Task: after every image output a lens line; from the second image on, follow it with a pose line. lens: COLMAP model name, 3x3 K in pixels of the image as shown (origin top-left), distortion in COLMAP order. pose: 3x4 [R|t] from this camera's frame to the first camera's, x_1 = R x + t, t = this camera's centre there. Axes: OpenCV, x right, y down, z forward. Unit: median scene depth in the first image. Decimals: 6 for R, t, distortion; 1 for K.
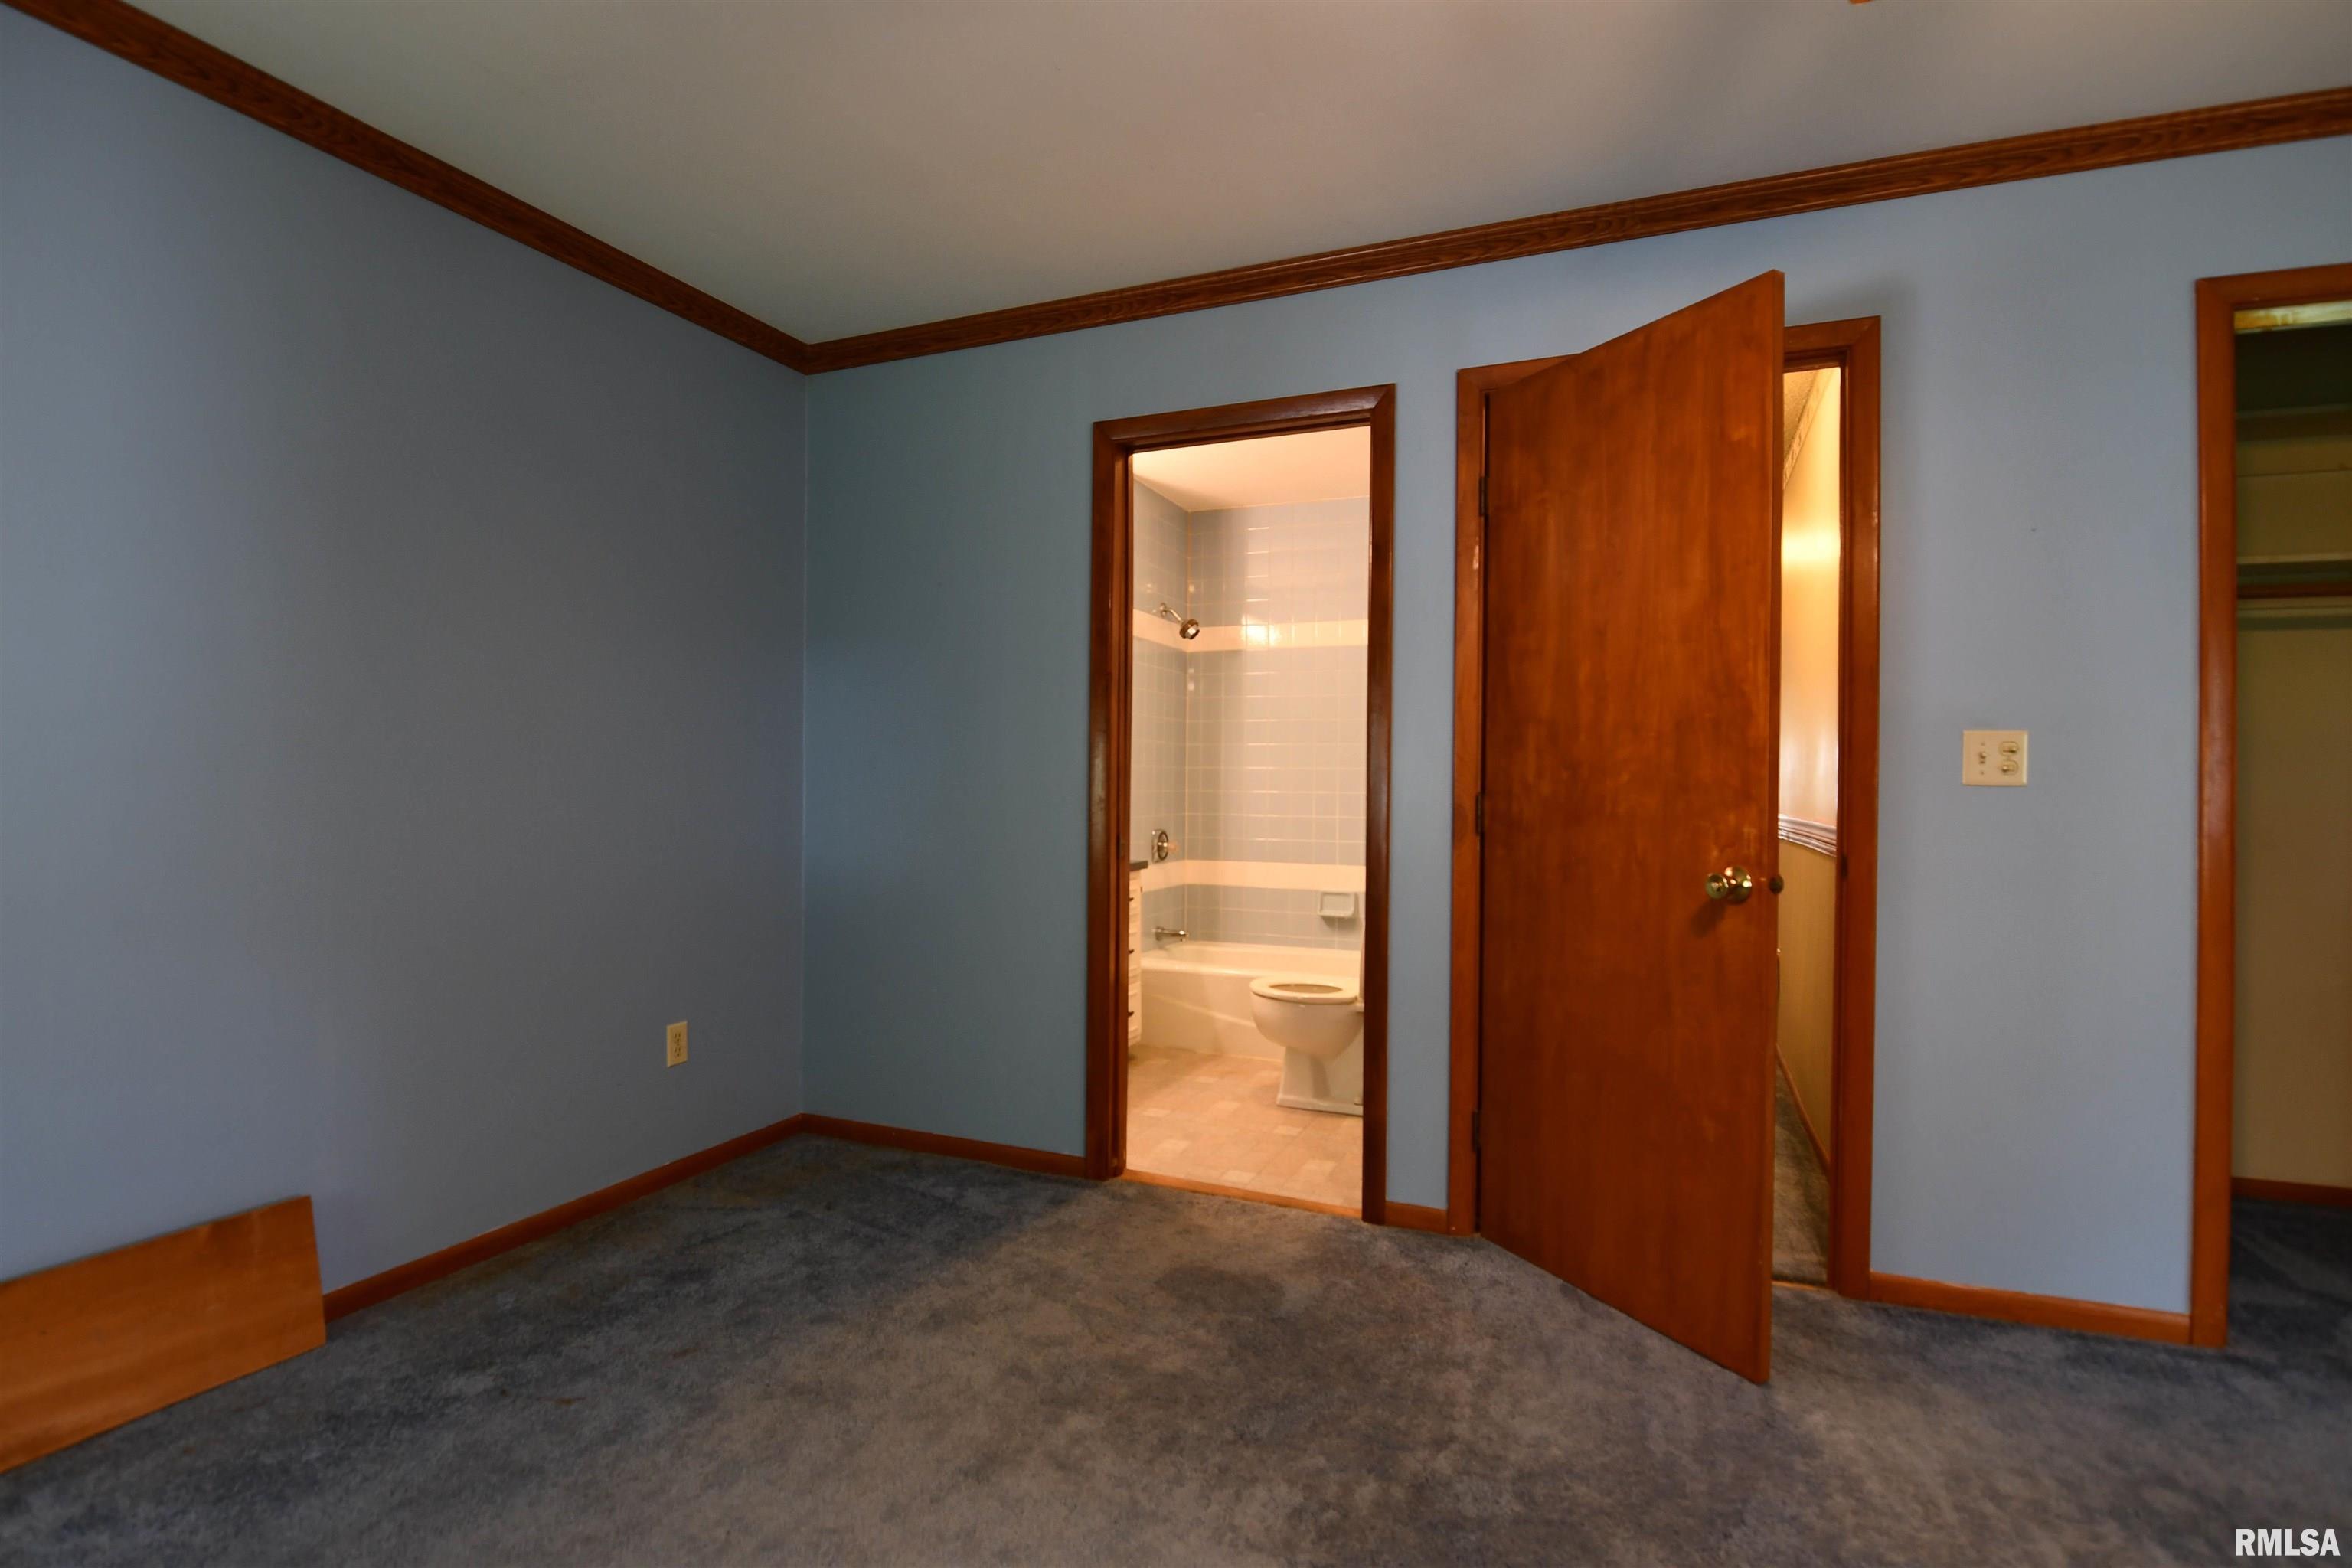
lens RADIAL K [[1155.6, 0, 1178.7], [0, 1155.6, 785.5], [0, 0, 1]] dist [-0.022361, -0.001156]
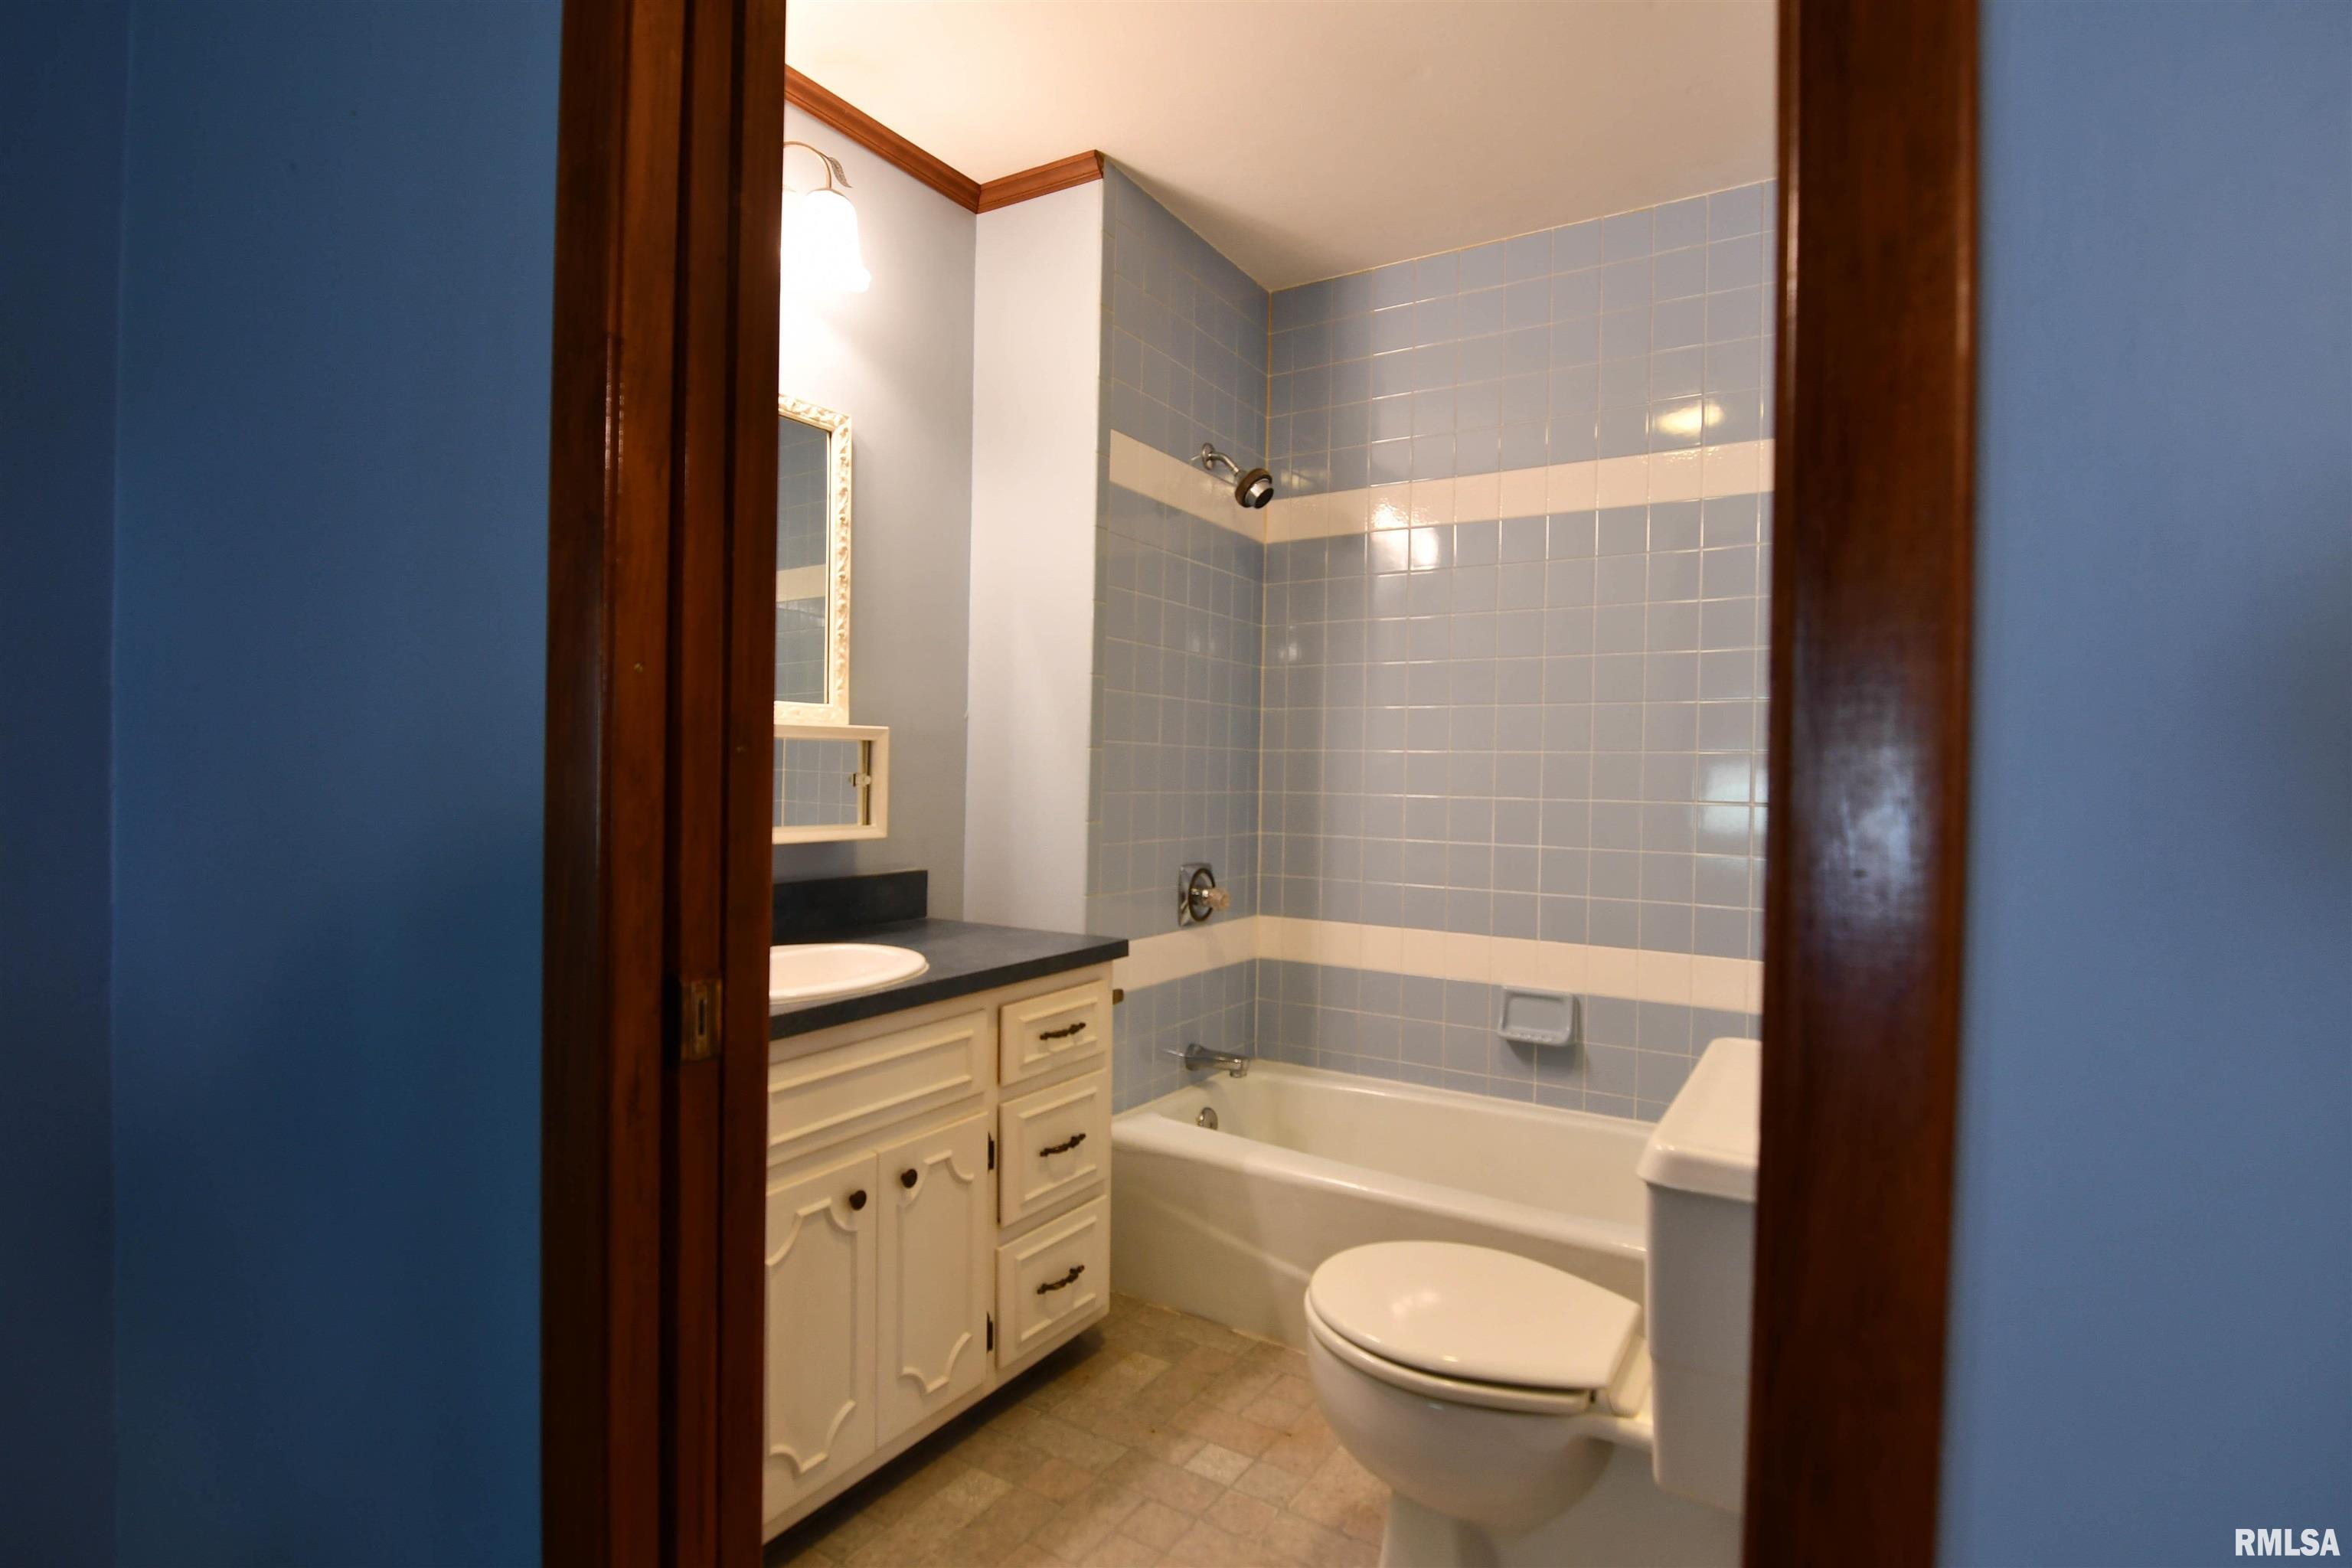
lens RADIAL K [[1155.6, 0, 1169.7], [0, 1155.6, 791.8], [0, 0, 1]] dist [-0.022361, -0.001156]
pose [[0.985955, 0.007796, -0.166829, 0.059653], [-0.008059, 0.999967, -0.000900, 0.005545], [0.166816, 0.002232, 0.985985, 0.459258]]
